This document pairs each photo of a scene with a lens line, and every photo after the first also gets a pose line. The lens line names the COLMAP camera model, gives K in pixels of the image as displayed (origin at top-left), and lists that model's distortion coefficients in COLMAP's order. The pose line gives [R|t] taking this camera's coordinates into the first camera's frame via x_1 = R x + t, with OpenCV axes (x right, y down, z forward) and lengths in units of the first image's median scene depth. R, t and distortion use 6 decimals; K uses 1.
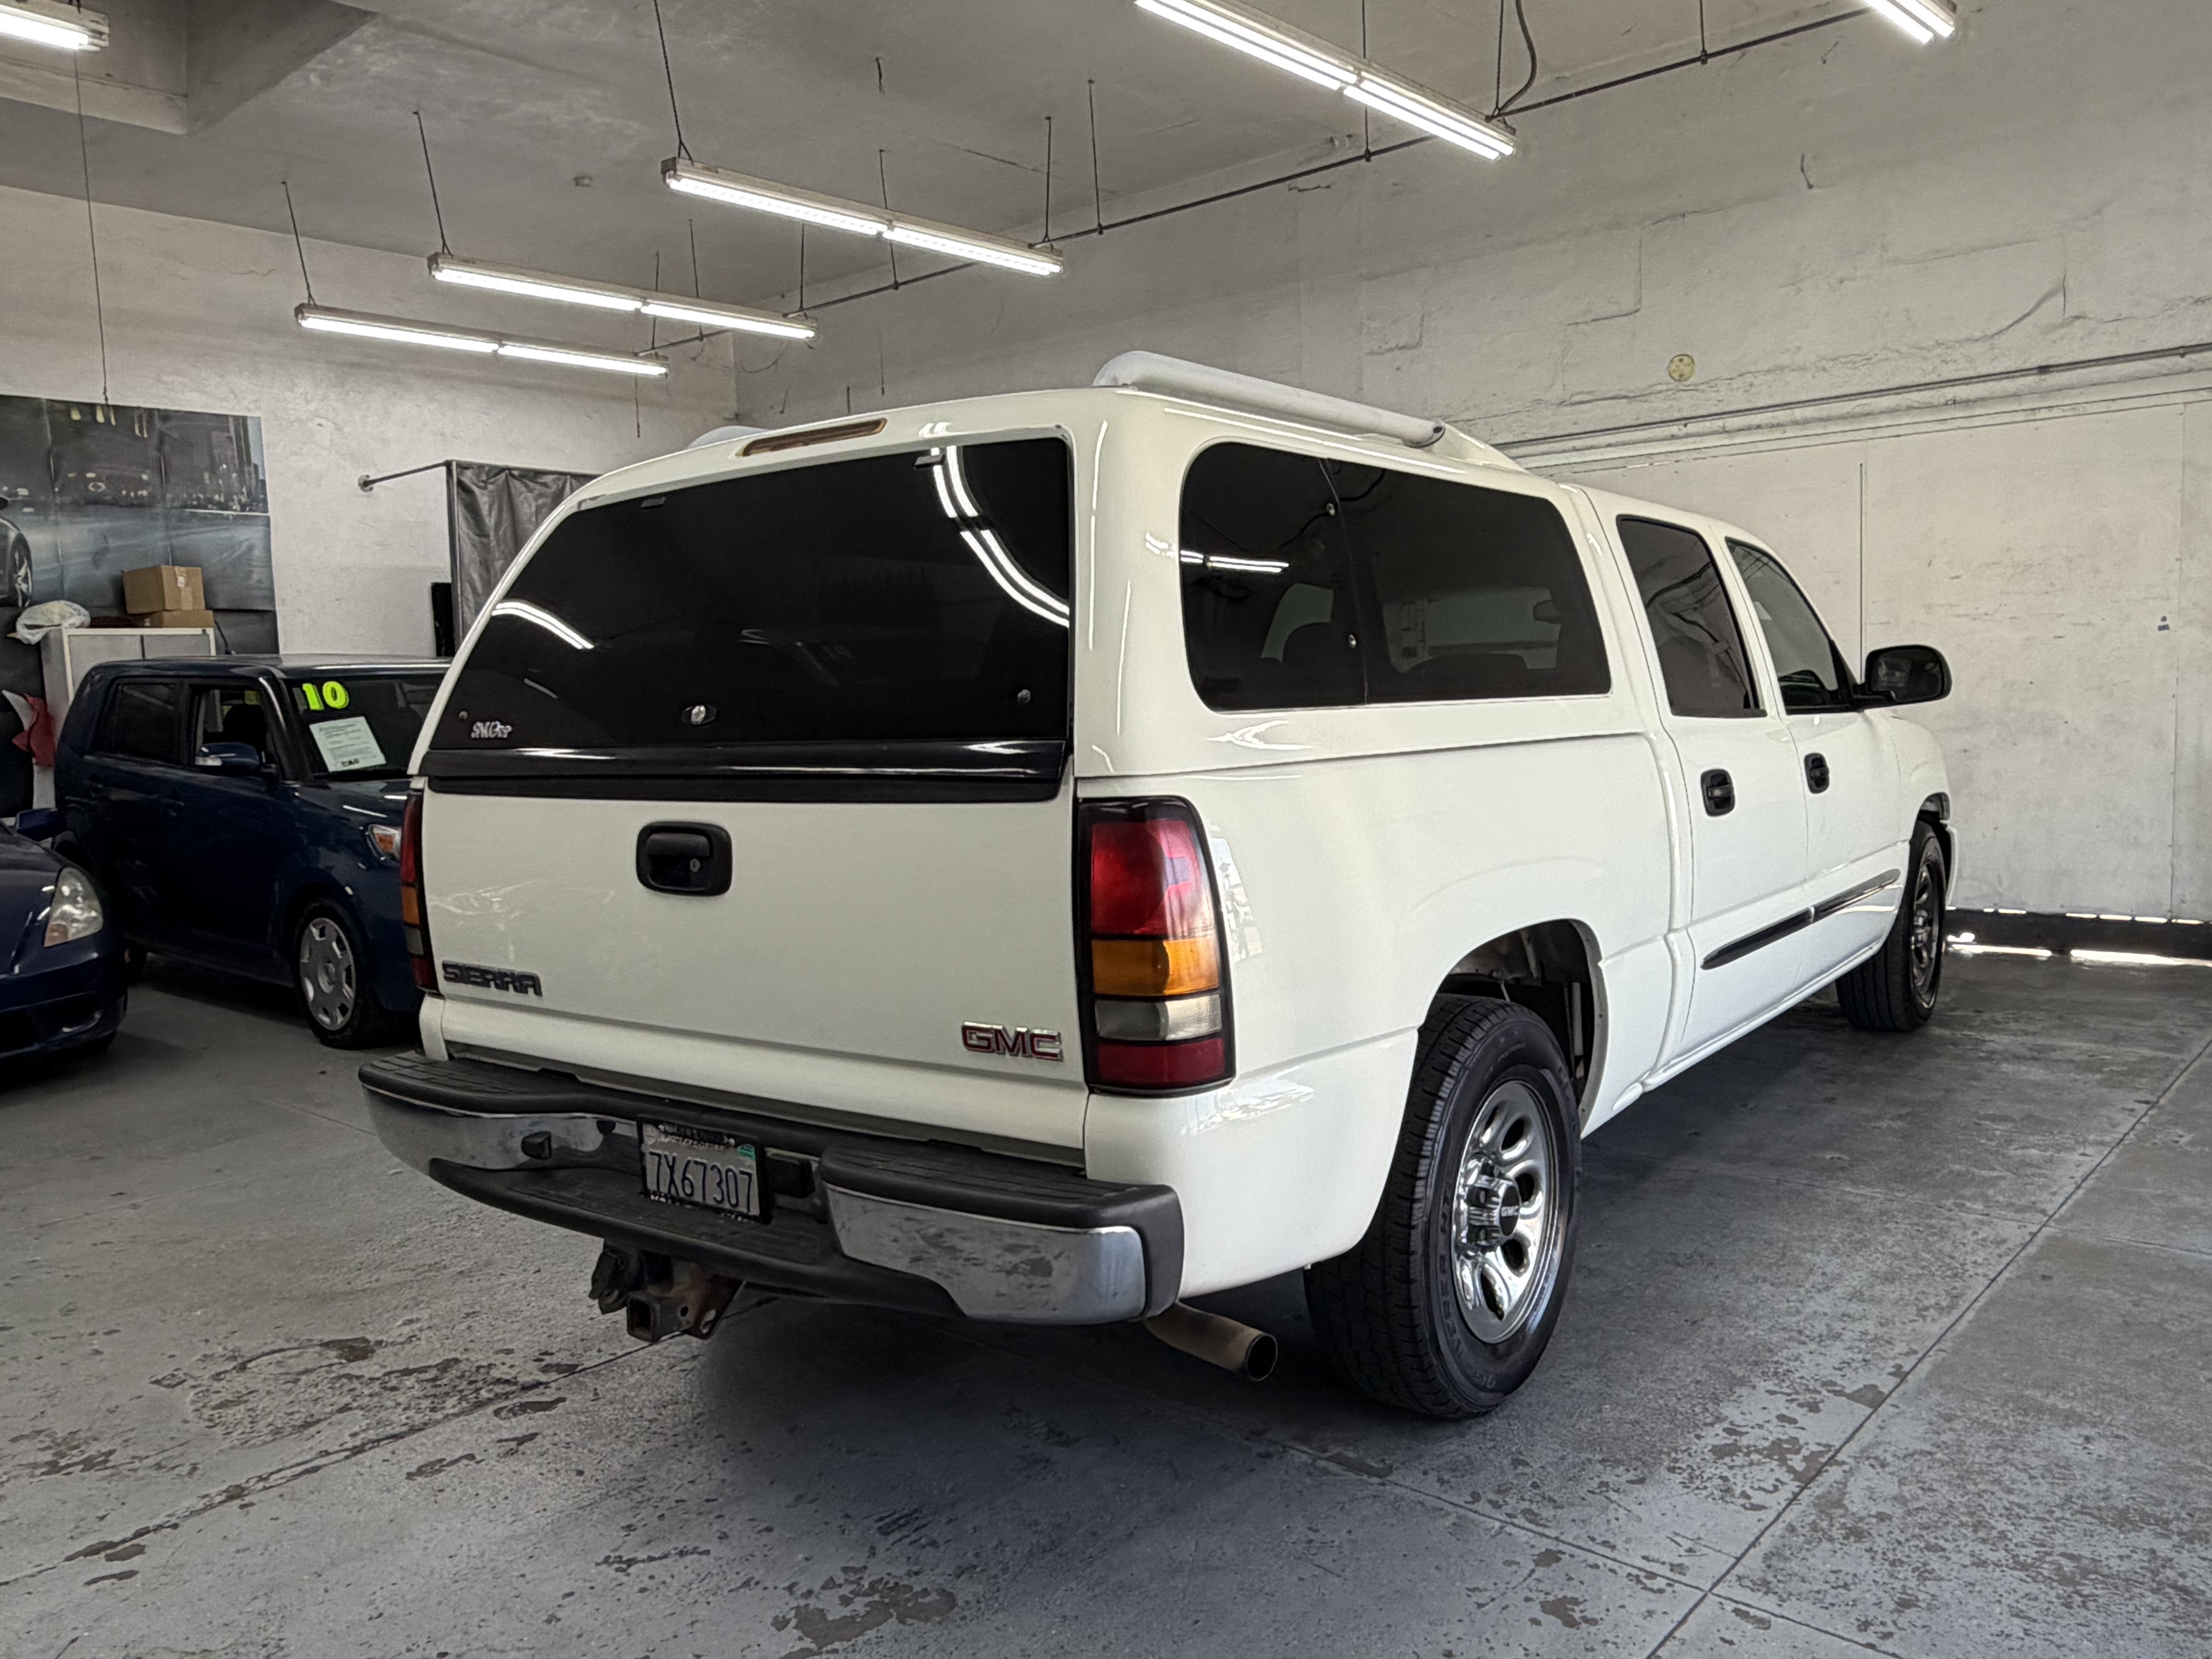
lens RADIAL K [[1677.4, 0, 1098.4], [0, 1677.4, 831.5], [0, 0, 1]] dist [0.021138, -0.020874]
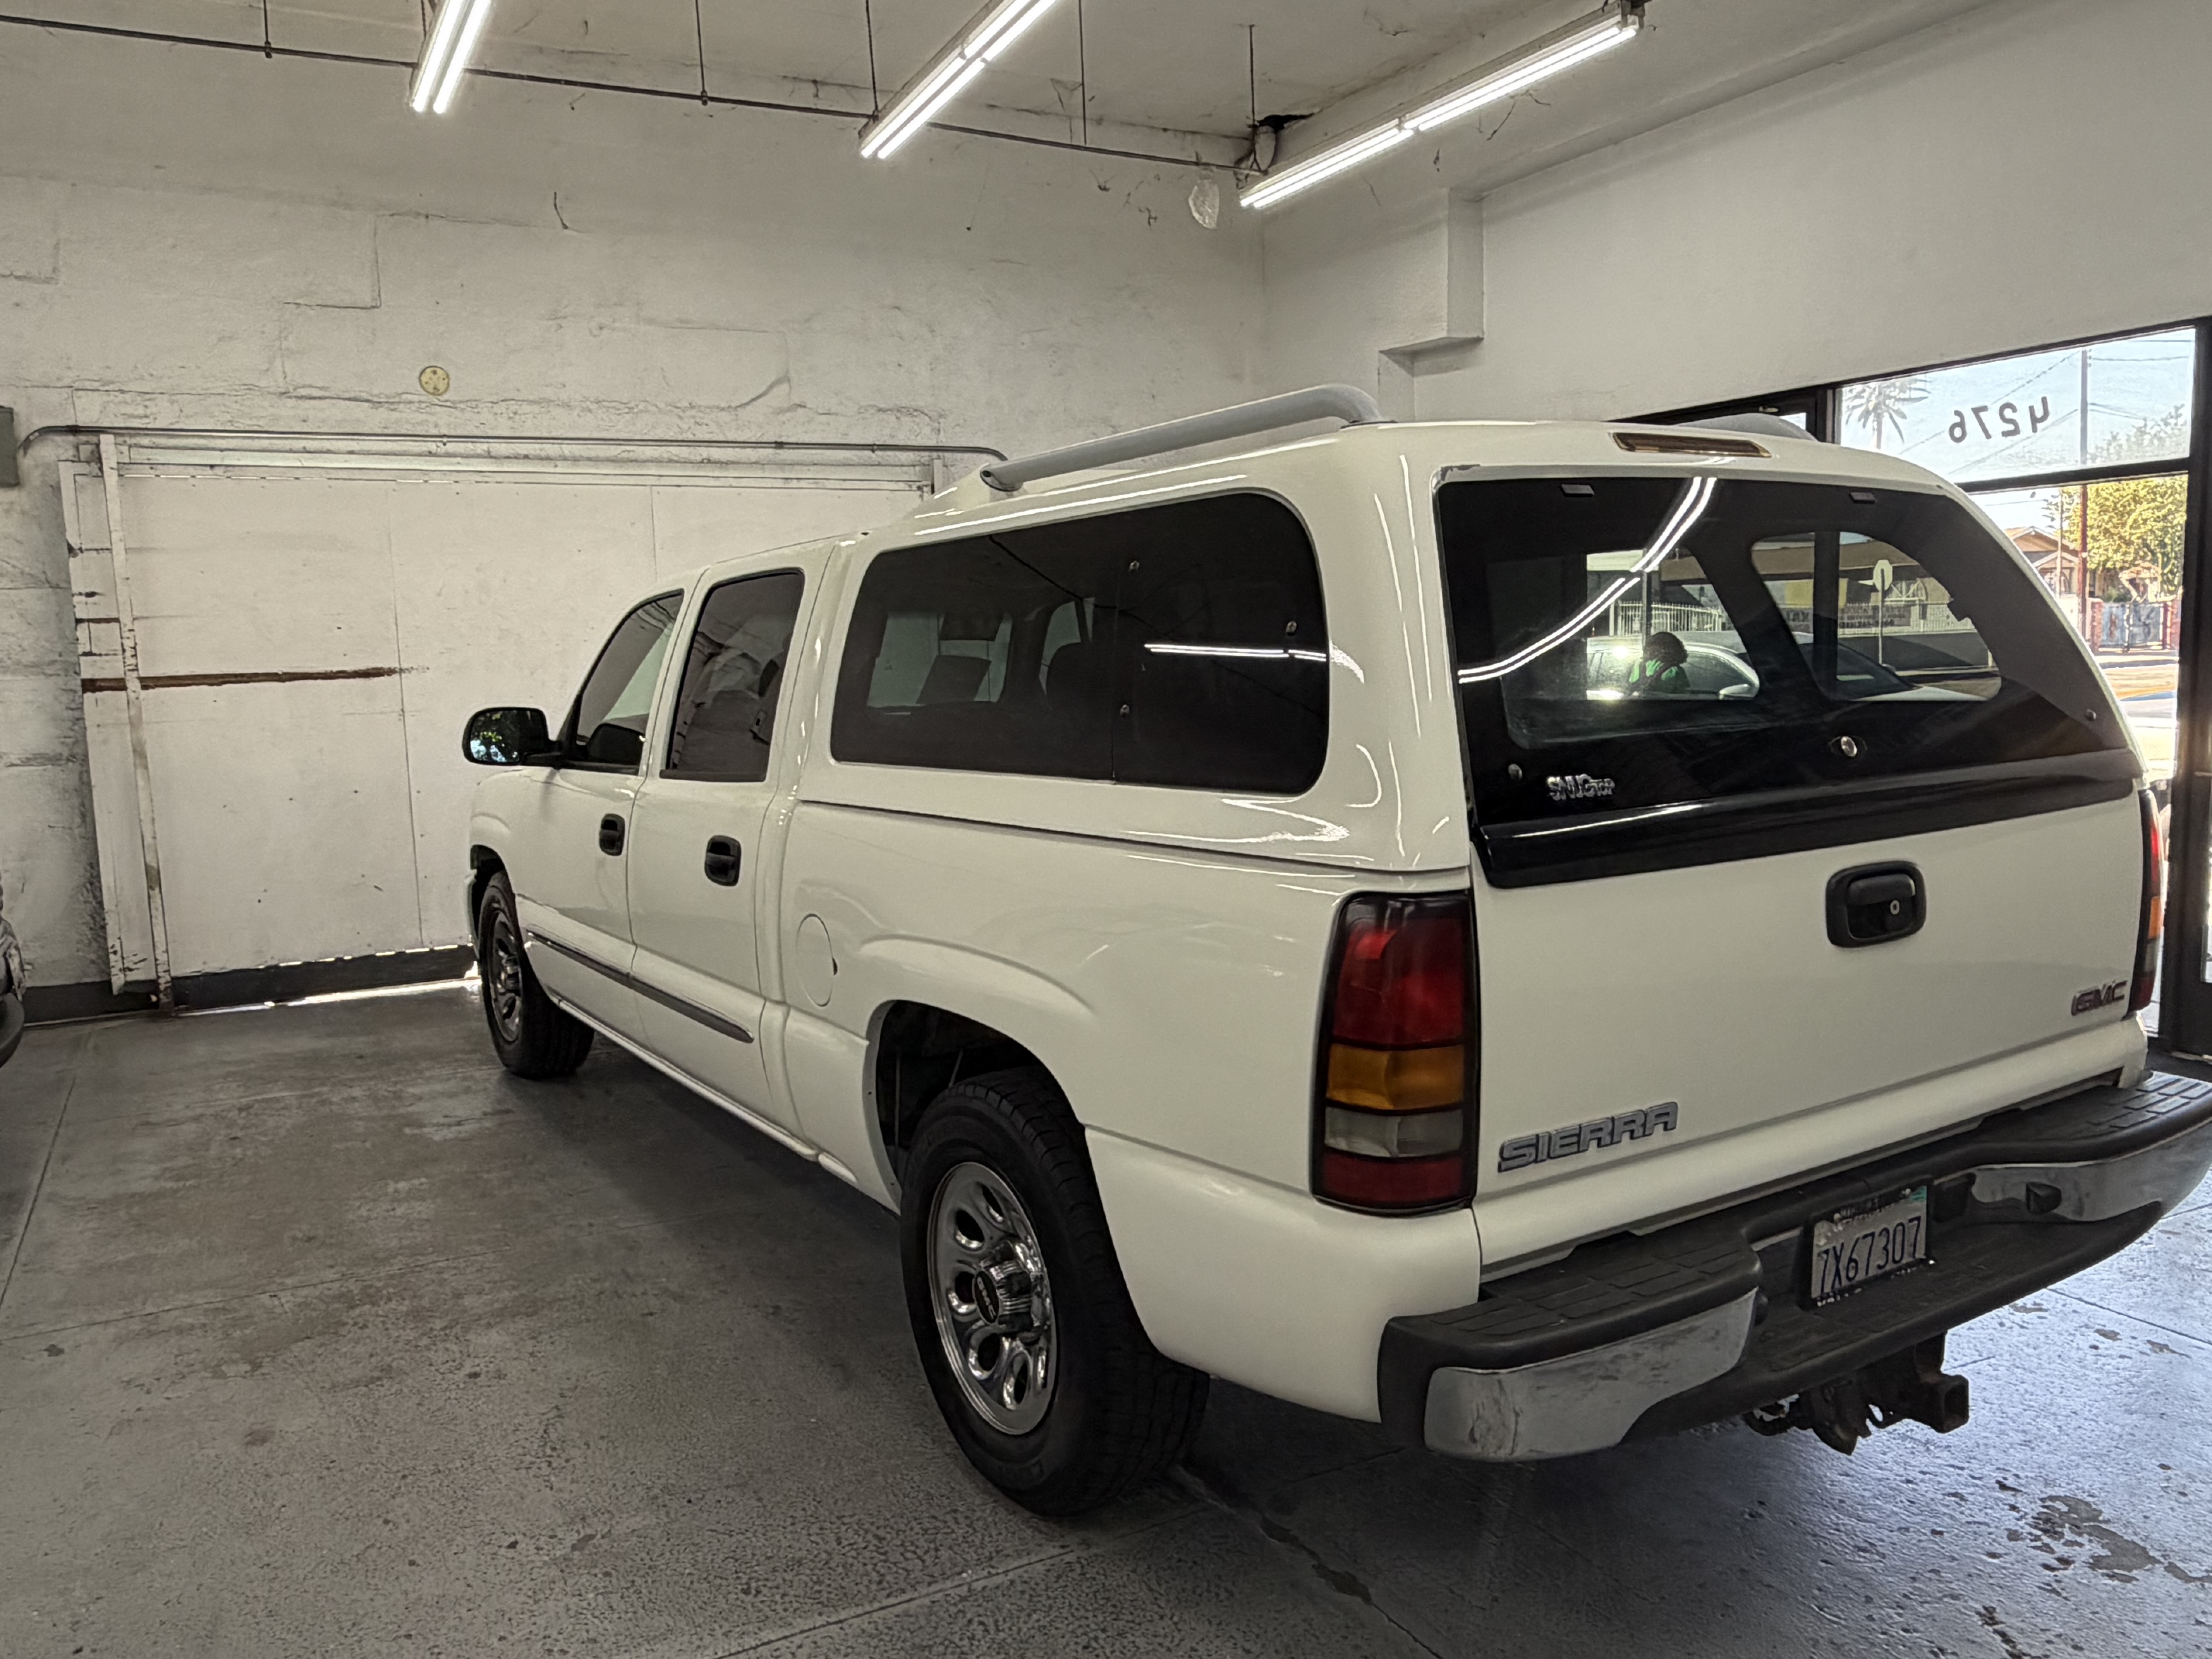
lens RADIAL K [[1677.4, 0, 1106.2], [0, 1677.4, 819.3], [0, 0, 1]] dist [0.021138, -0.020874]
pose [[0.351889, -0.074207, 0.933096, -0.648767], [0.102079, 0.993949, 0.040551, -0.056871], [-0.930459, 0.080980, 0.357335, 0.552606]]
